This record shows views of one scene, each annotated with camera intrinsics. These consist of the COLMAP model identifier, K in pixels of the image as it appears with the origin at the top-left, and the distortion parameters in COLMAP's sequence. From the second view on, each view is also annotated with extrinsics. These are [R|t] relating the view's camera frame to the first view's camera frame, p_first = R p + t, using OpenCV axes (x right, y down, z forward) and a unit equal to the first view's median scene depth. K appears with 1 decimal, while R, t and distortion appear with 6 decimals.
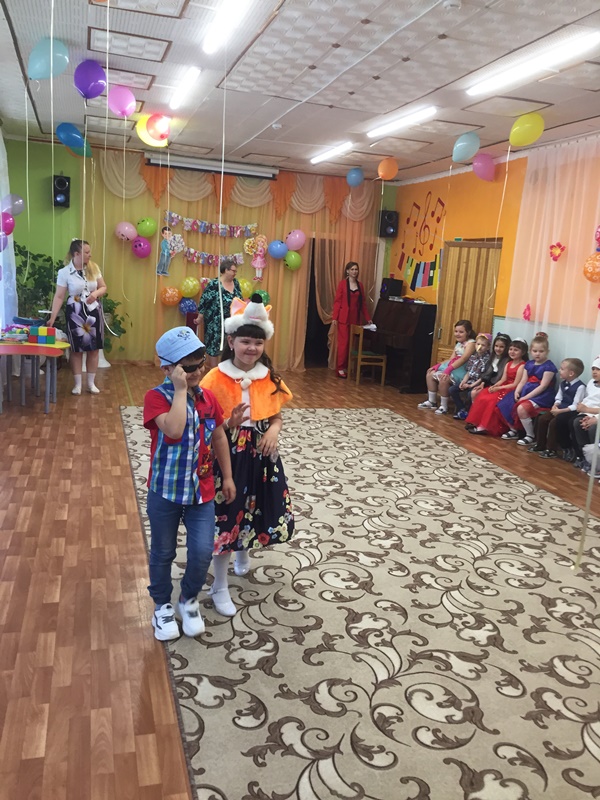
lens RADIAL K [[688.2, 0, 297.0], [0, 688.2, 403.7], [0, 0, 1]] dist [0.071791, -0.099233]
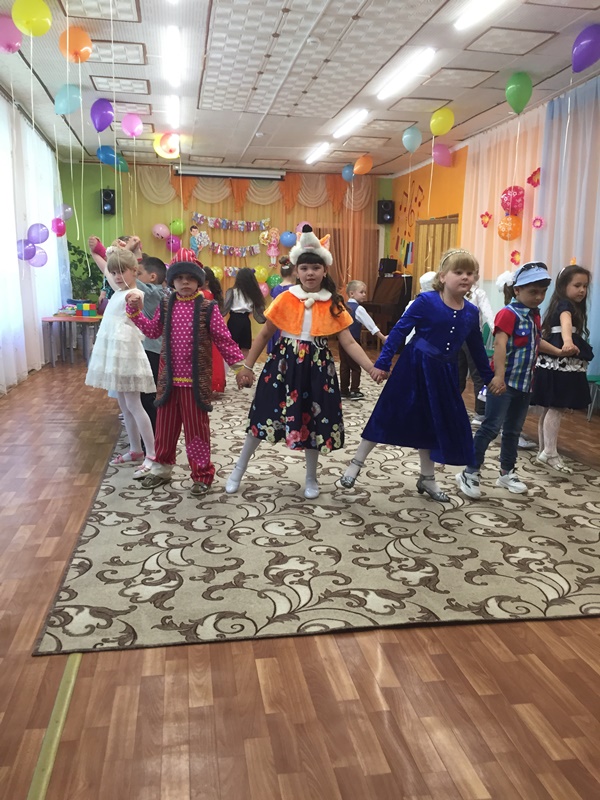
lens RADIAL K [[688.2, 0, 299.8], [0, 688.2, 407.0], [0, 0, 1]] dist [0.071791, -0.099233]
pose [[0.991522, -0.030493, -0.126309, 0.167621], [0.029335, 0.999509, -0.011023, 0.096294], [0.126583, 0.007224, 0.991930, -0.207186]]
